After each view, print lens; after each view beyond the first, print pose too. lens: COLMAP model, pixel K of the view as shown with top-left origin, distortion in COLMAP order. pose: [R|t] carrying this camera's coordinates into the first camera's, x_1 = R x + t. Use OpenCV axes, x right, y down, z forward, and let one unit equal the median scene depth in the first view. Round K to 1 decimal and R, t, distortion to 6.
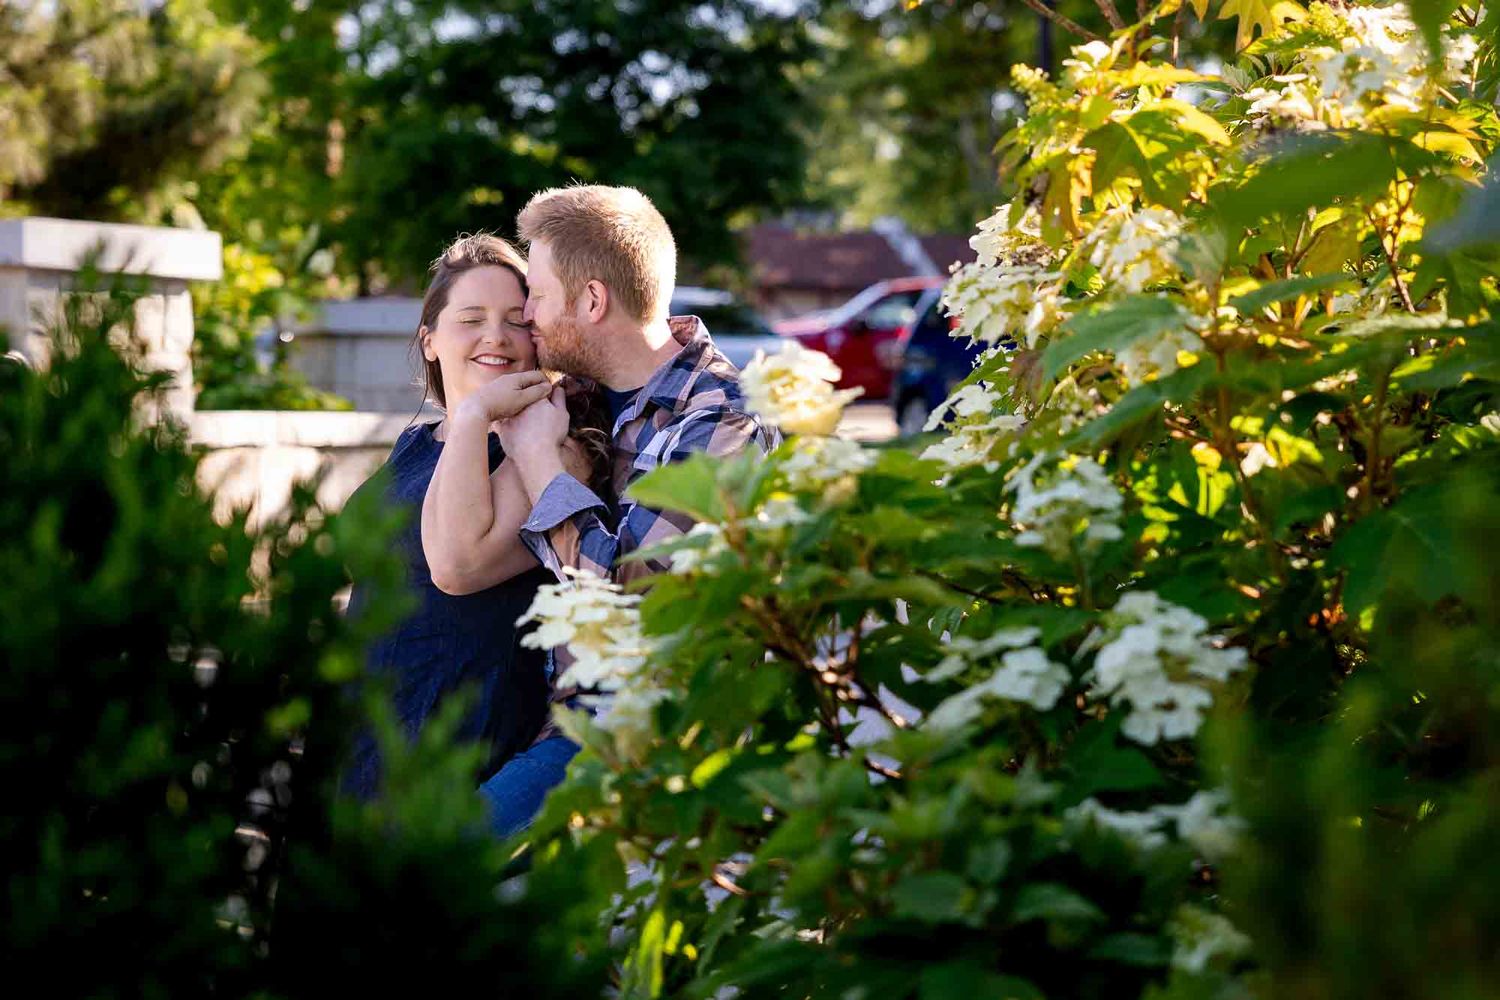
lens RADIAL K [[2981.3, 0, 750.0], [0, 2981.3, 500.0], [0, 0, 1]] dist [-0.062754, 0.064519]
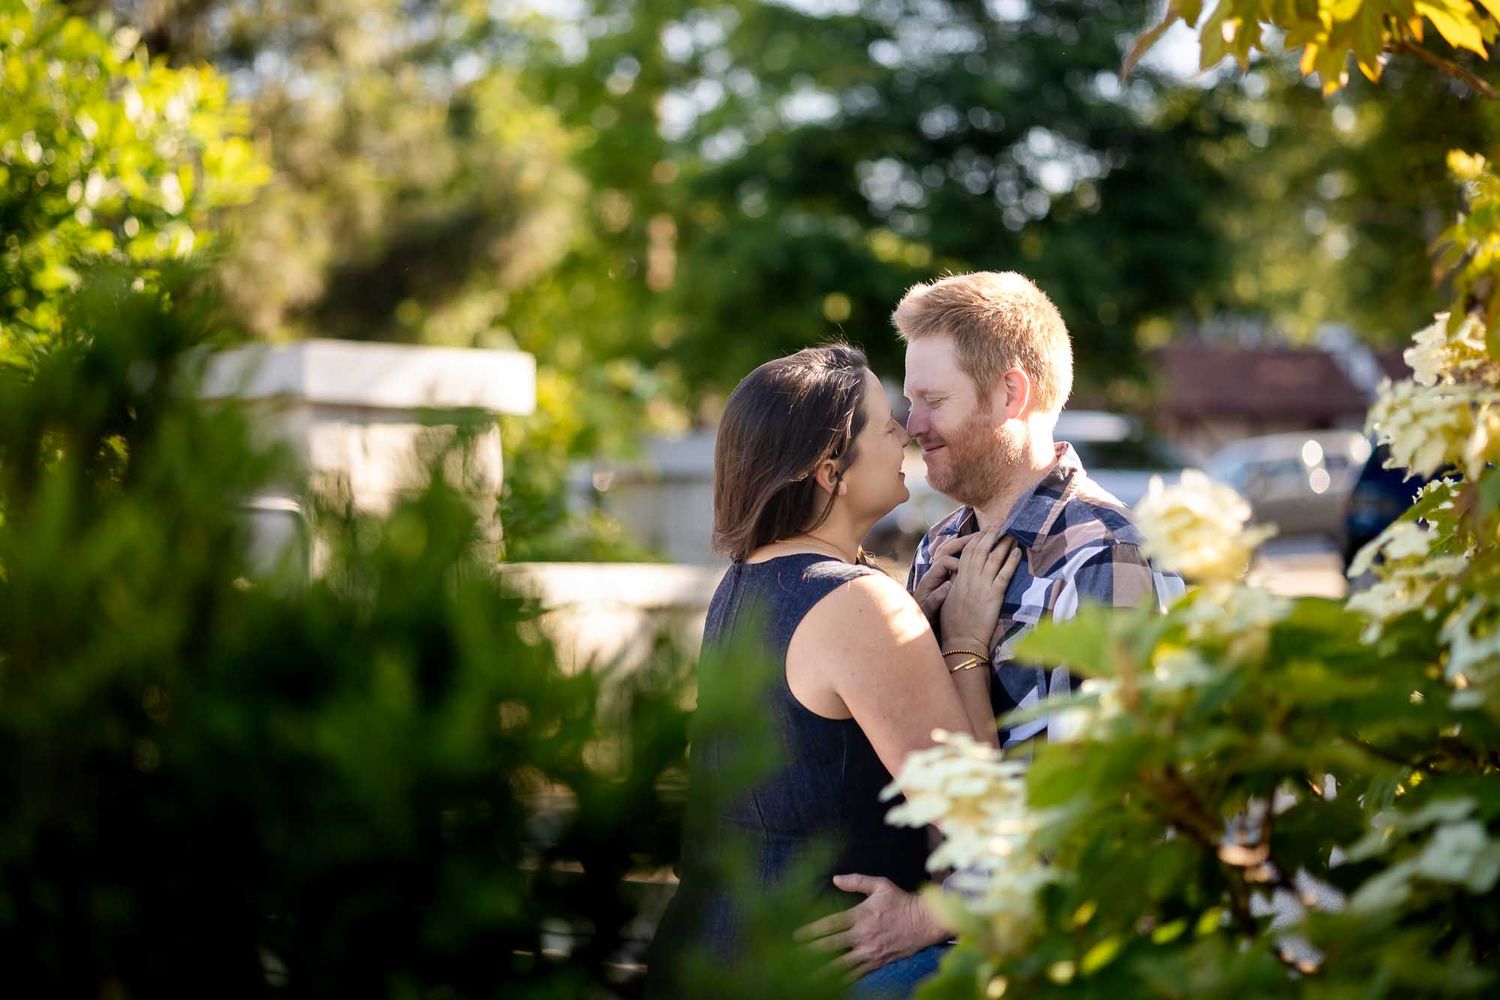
lens RADIAL K [[4216.0, 0, 750.0], [0, 4216.0, 500.0], [0, 0, 1]] dist [-0.047392, 0.001276]
pose [[0.993869, -0.011227, -0.109995, 0.019970], [0.005456, 0.998599, -0.052629, 0.018056], [0.110432, 0.051706, 0.992538, -0.233213]]
